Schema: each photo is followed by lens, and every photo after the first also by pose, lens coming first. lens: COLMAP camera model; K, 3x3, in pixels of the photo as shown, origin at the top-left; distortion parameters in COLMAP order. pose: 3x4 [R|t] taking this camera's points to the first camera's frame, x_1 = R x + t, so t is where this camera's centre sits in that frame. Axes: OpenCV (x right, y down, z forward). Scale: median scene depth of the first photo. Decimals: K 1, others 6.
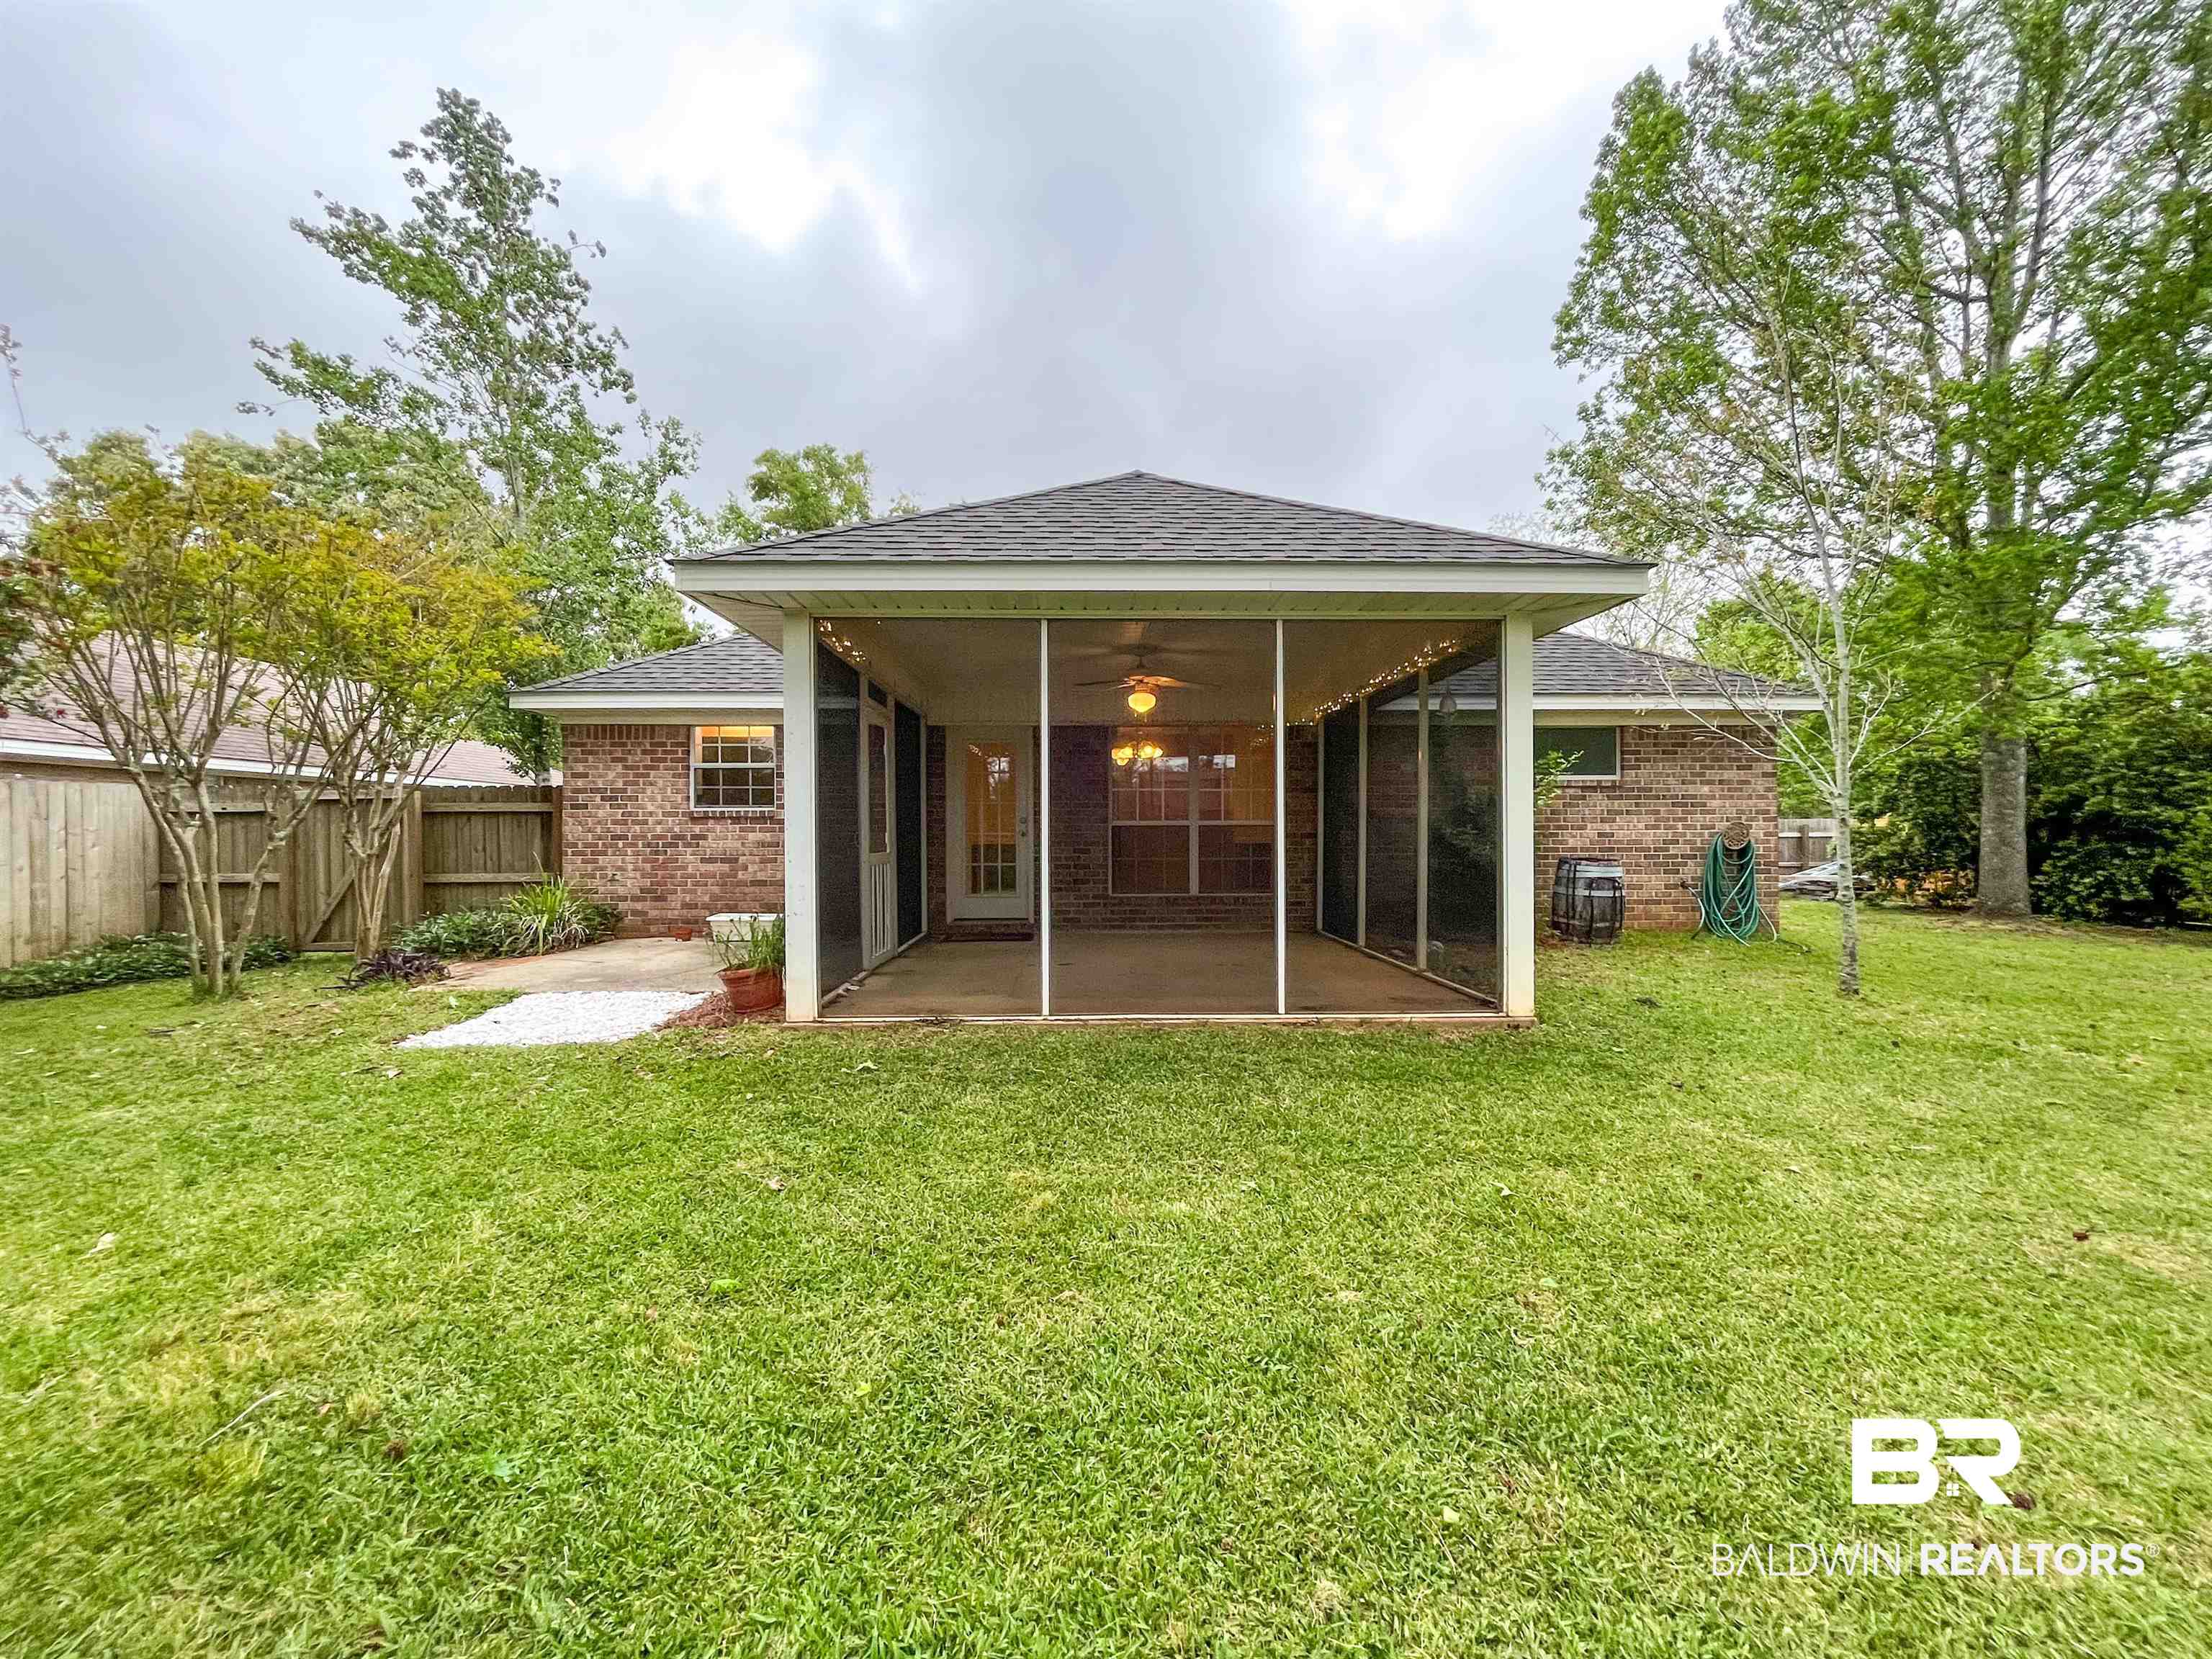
lens RADIAL K [[901.4, 0, 1101.7], [0, 901.4, 835.5], [0, 0, 1]] dist [-0.001352, 0.000395]
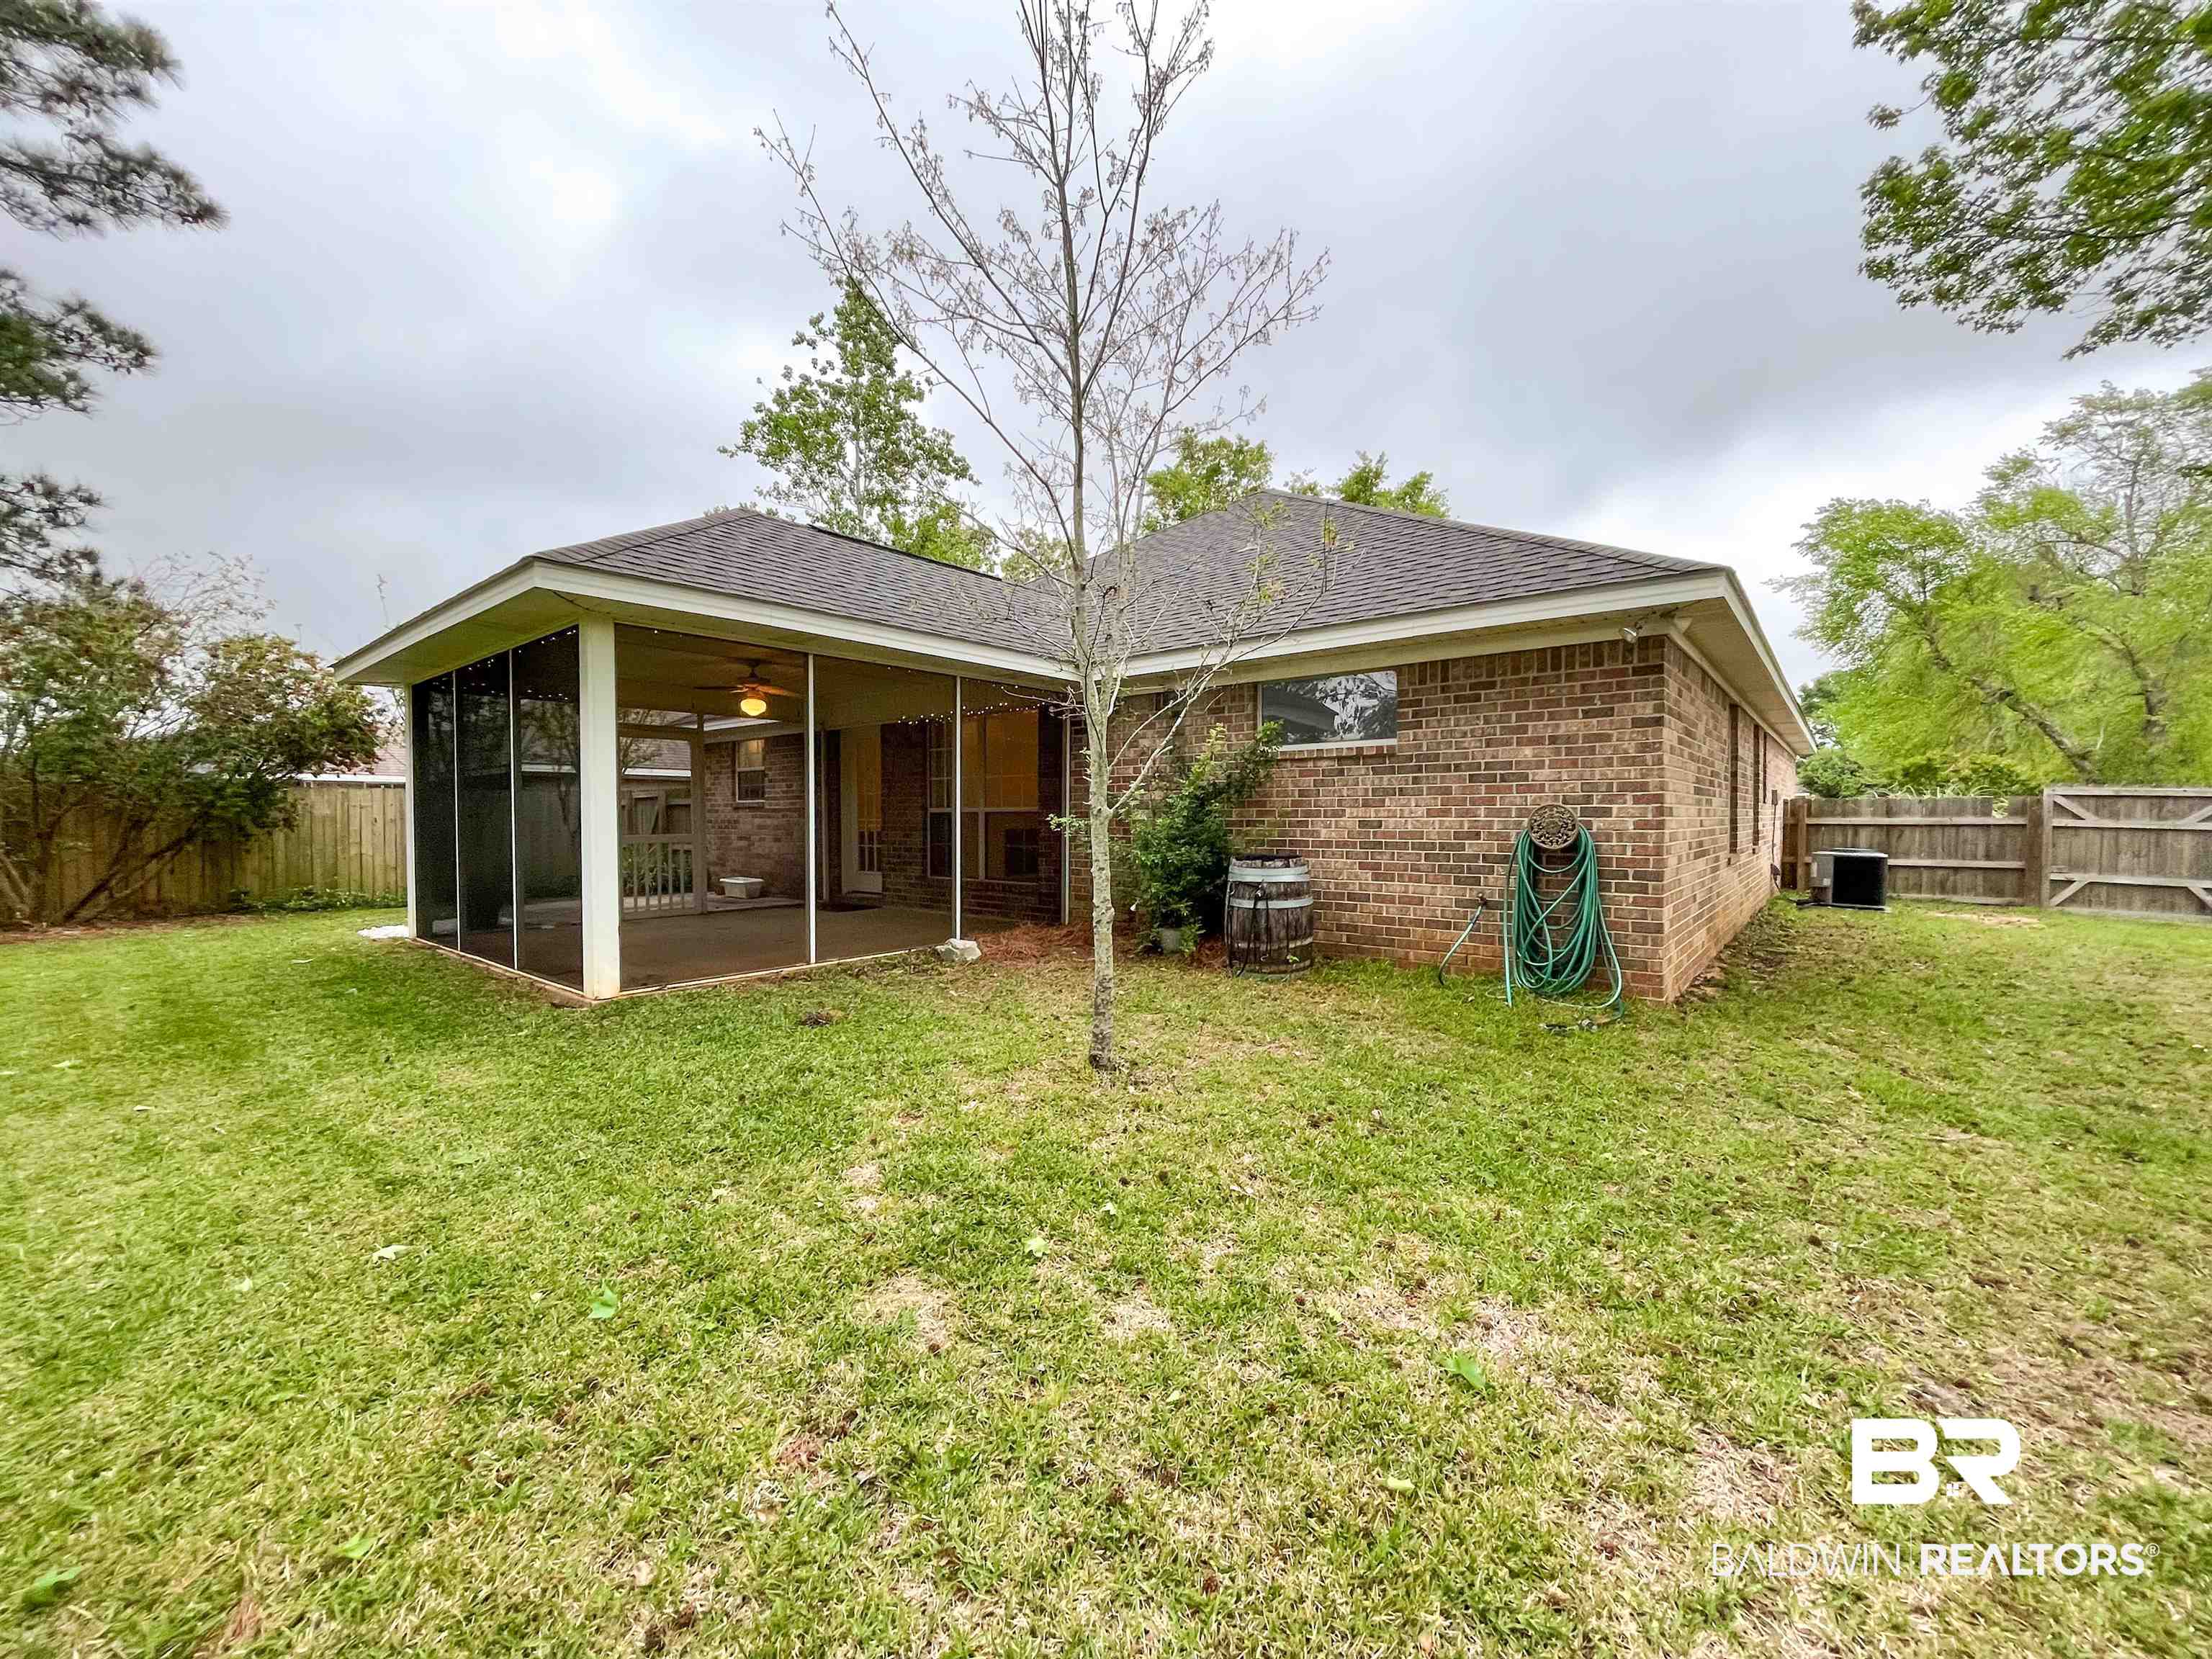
lens RADIAL K [[901.4, 0, 1102.4], [0, 901.4, 828.1], [0, 0, 1]] dist [-0.001352, 0.000395]
pose [[0.742210, 0.005836, -0.670142, 0.908394], [-0.001960, 0.999977, 0.006537, -0.002226], [0.670164, -0.003538, 0.742204, 0.349149]]
